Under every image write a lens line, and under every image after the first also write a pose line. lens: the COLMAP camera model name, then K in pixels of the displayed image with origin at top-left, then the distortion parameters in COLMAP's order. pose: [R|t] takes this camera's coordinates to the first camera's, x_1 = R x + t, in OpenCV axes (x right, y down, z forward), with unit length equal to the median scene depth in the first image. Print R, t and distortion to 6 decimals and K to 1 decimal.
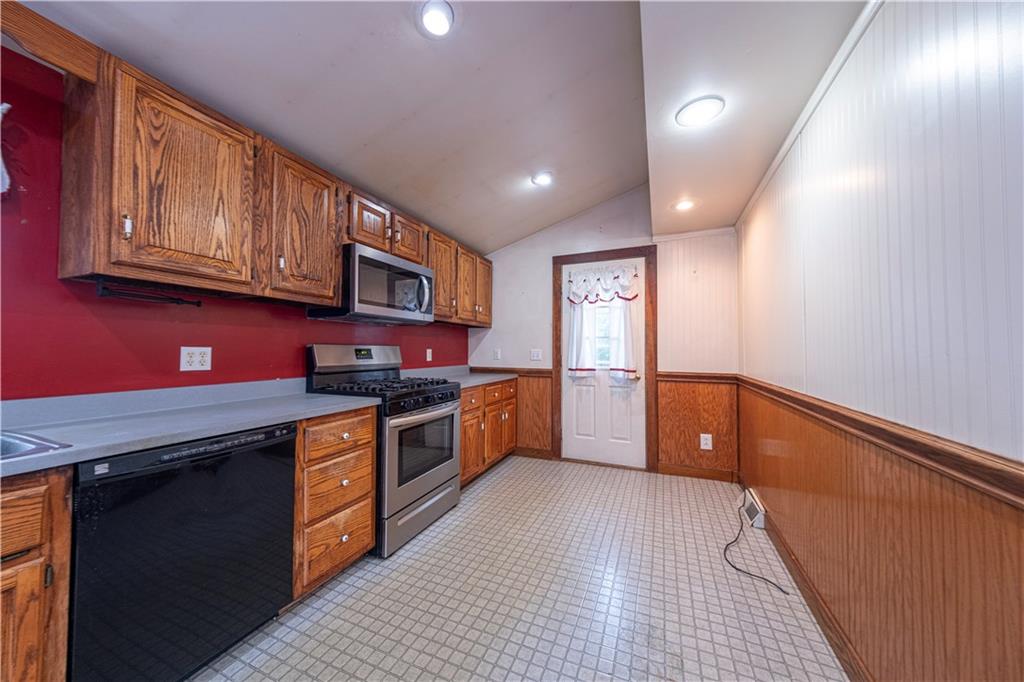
lens RADIAL K [[346.7, 0, 506.0], [0, 346.7, 345.9], [0, 0, 1]] dist [-0.002360, -0.000121]
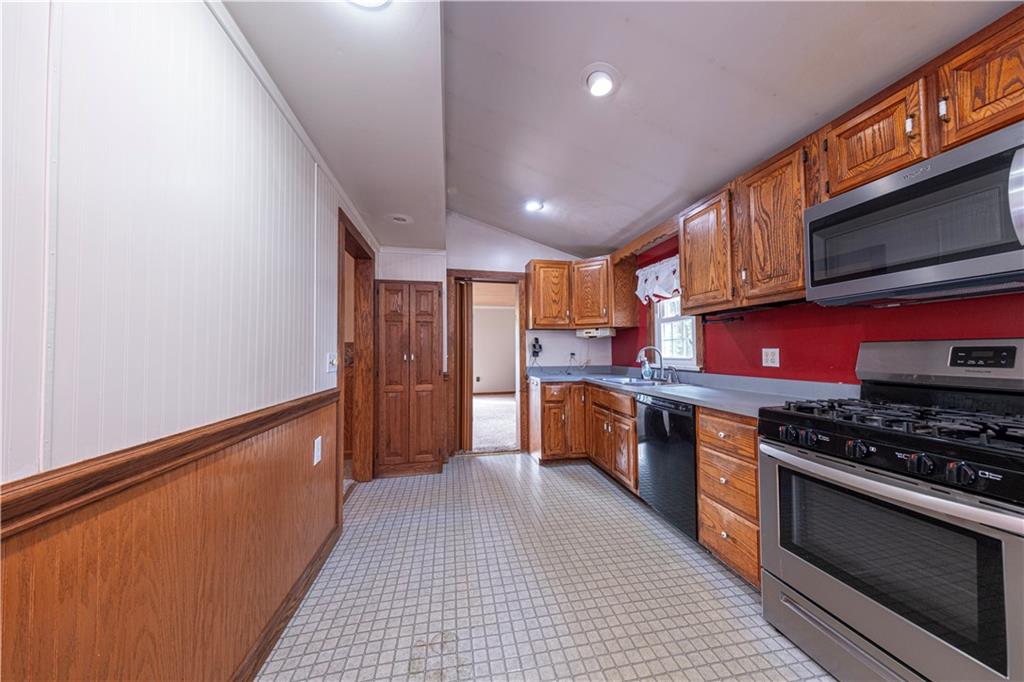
lens RADIAL K [[346.7, 0, 509.8], [0, 346.7, 341.1], [0, 0, 1]] dist [-0.002360, -0.000121]
pose [[-0.832709, -0.011939, -0.553582, 0.635006], [0.014845, 0.998927, -0.043873, 0.017537], [0.553512, -0.044751, -0.831638, 1.519337]]
